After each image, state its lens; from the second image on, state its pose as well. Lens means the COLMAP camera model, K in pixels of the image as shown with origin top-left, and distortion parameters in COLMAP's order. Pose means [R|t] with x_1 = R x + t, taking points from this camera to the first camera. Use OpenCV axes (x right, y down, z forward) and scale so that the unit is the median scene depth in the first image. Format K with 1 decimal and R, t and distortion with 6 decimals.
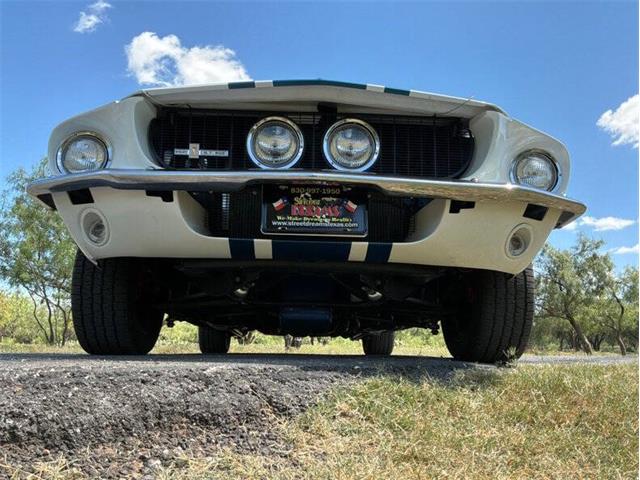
lens RADIAL K [[534.5, 0, 318.7], [0, 534.5, 244.0], [0, 0, 1]] dist [0.070689, -0.123903]
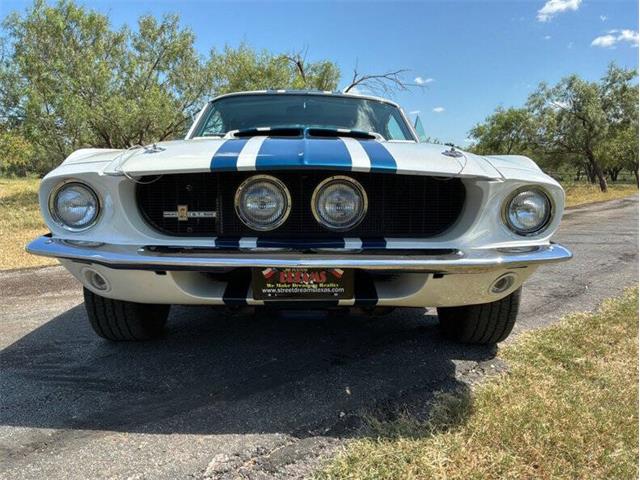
lens RADIAL K [[534.5, 0, 315.2], [0, 534.5, 240.2], [0, 0, 1]] dist [0.070689, -0.123903]
pose [[0.999292, -0.006886, -0.036975, 0.053199], [0.017903, 0.951660, 0.306631, -0.427038], [0.033076, -0.307076, 0.951110, 0.034431]]
